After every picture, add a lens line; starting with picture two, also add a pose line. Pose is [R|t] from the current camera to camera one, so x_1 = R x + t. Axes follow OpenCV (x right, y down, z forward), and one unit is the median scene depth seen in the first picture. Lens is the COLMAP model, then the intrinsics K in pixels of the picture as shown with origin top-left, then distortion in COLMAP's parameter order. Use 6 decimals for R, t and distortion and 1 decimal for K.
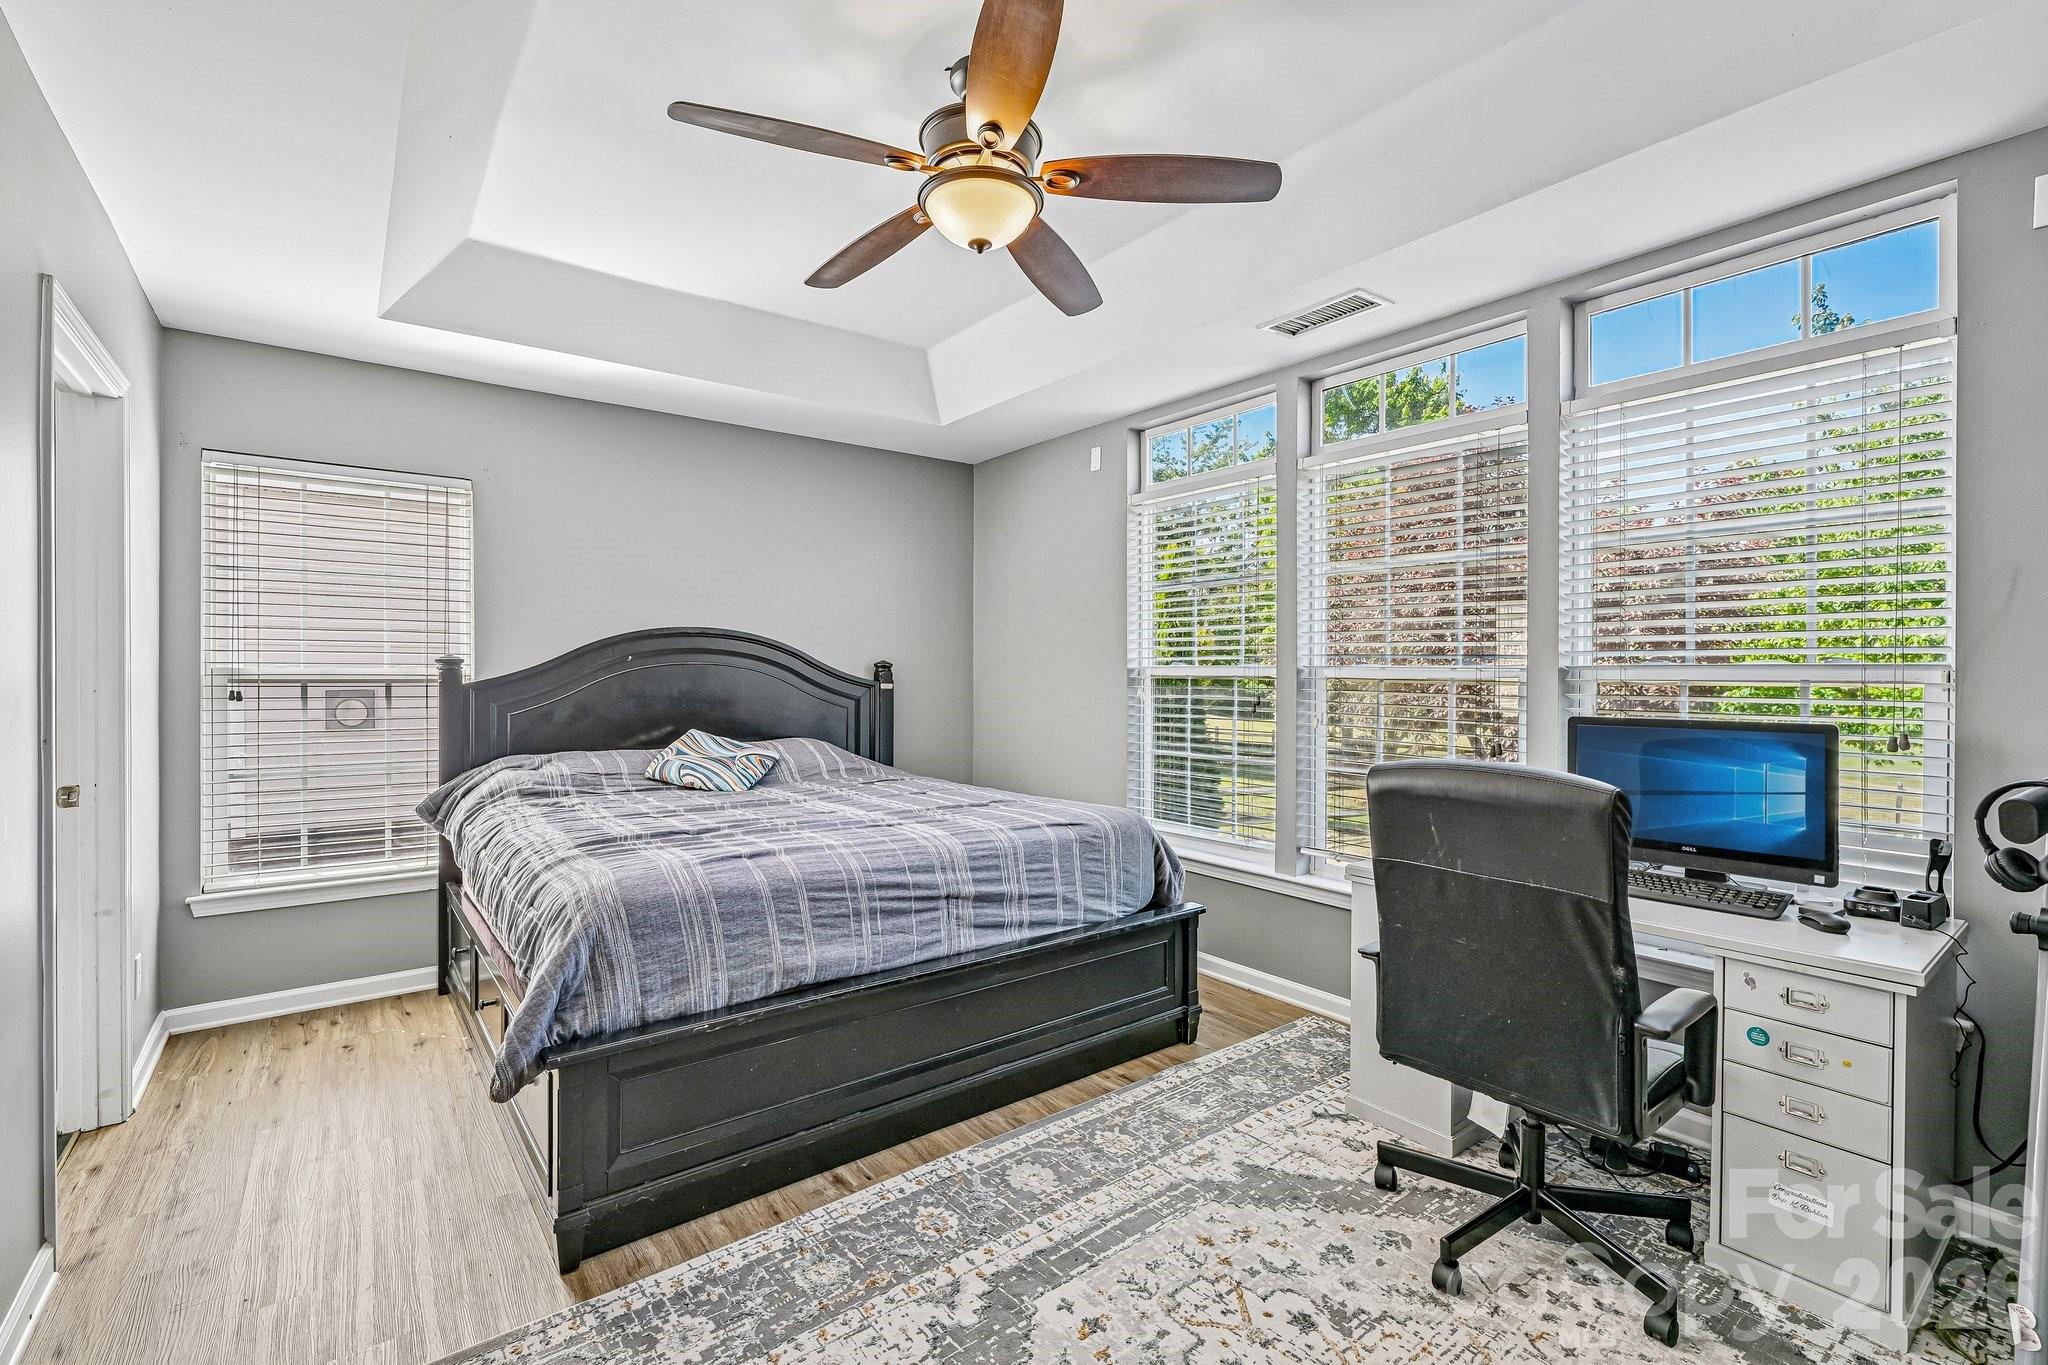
lens RADIAL K [[903.5, 0, 1025.1], [0, 903.5, 674.5], [0, 0, 1]] dist [-0.002435, -0.000124]
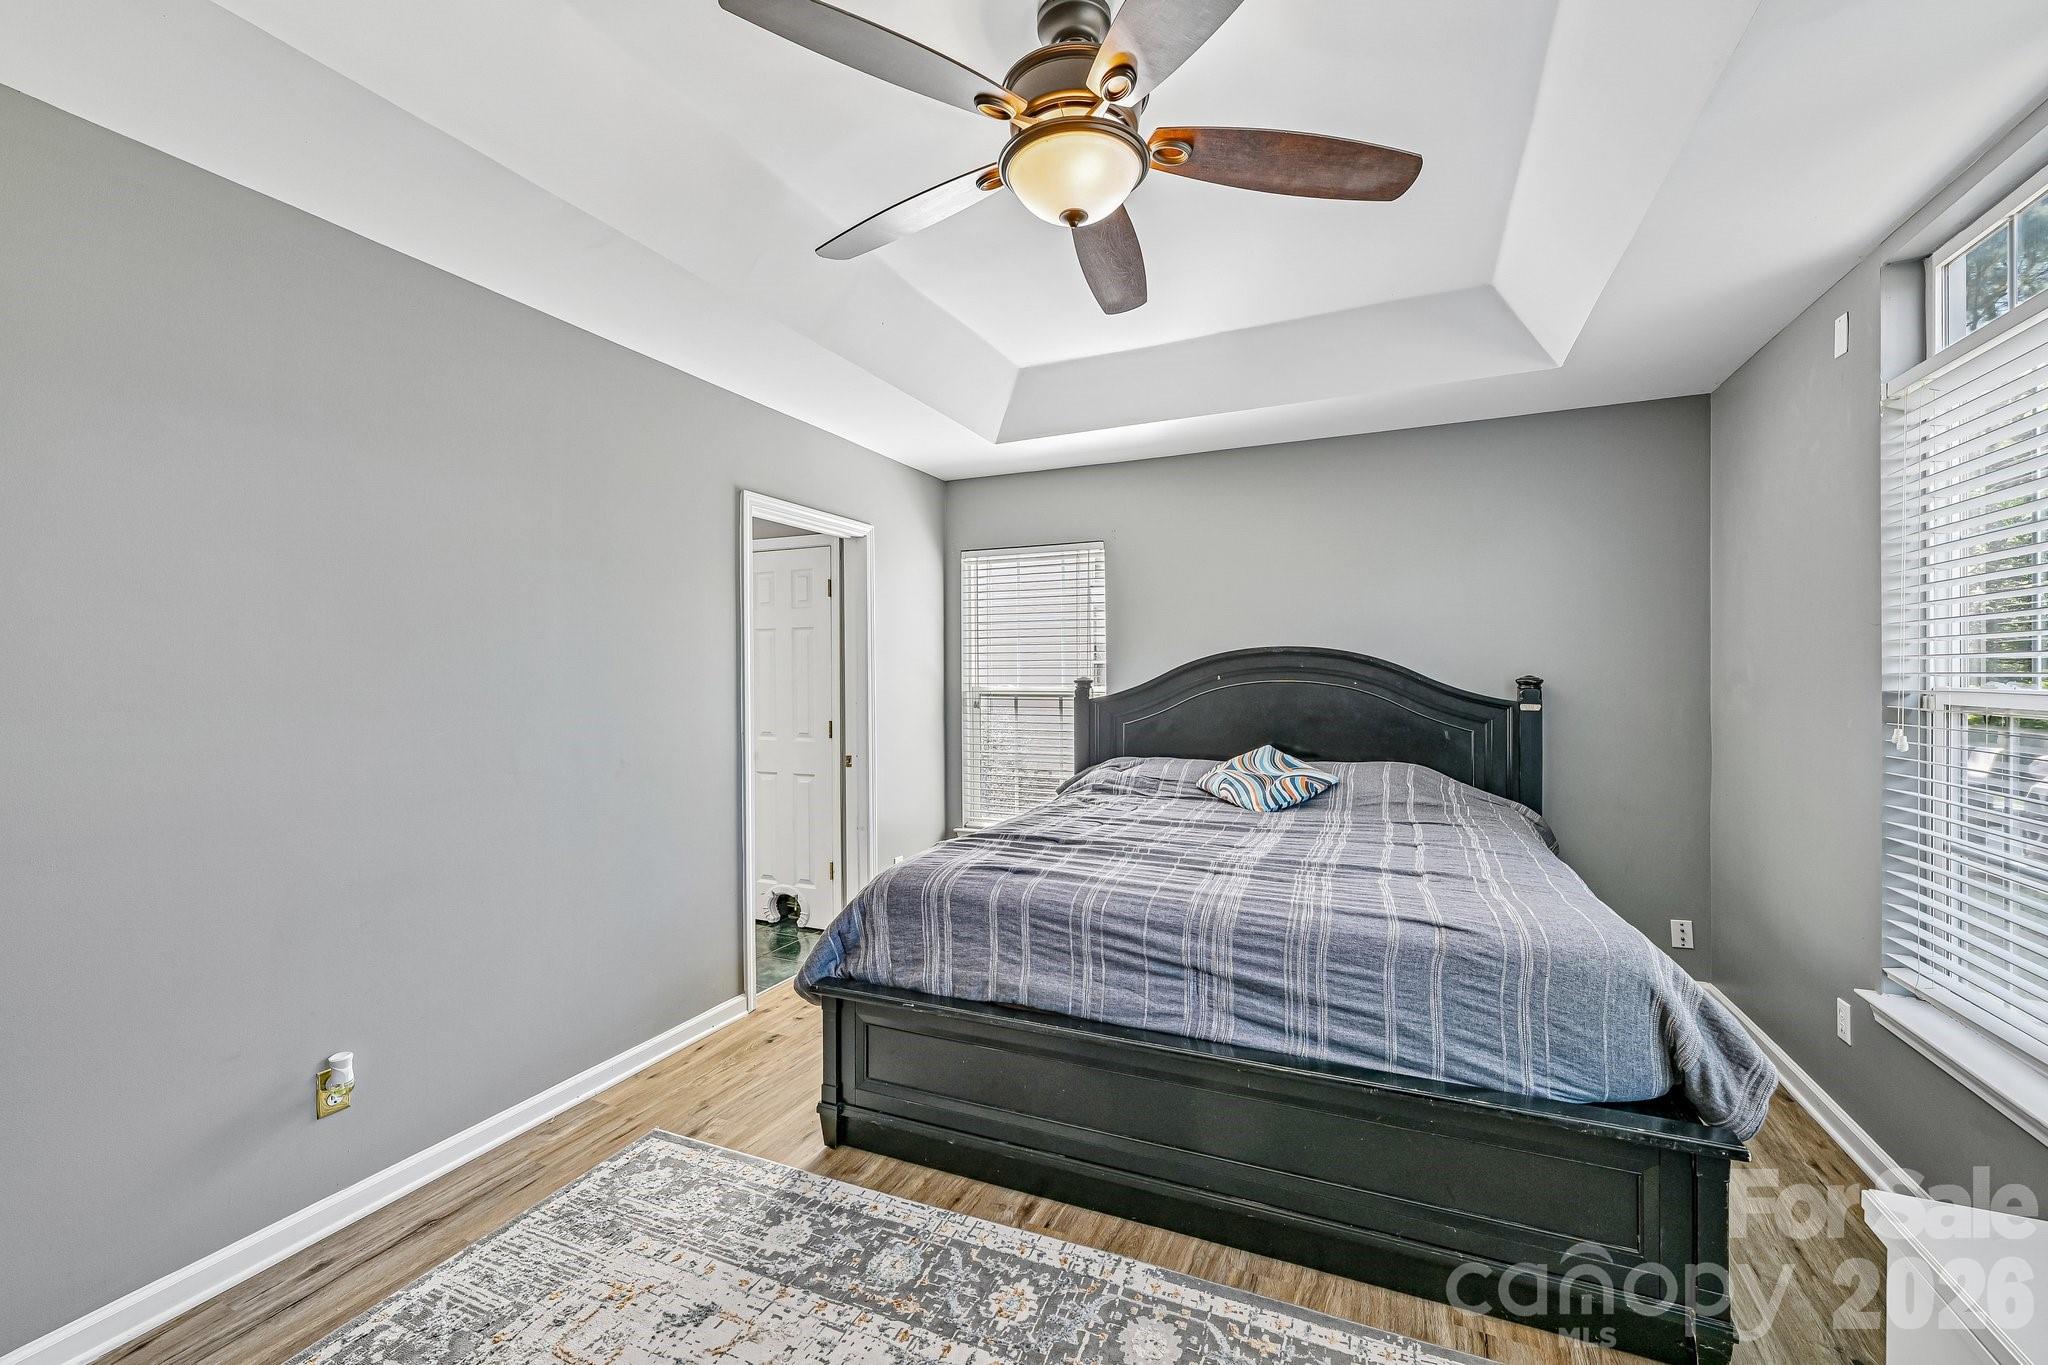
lens RADIAL K [[813.4, 0, 1016.7], [0, 813.4, 678.4], [0, 0, 1]] dist [-0.001061, -0.000001]
pose [[0.482288, -0.000427, -0.876013, 0.512366], [0.003584, 0.999992, 0.001486, -0.031140], [0.876006, -0.003856, 0.482286, 0.483992]]
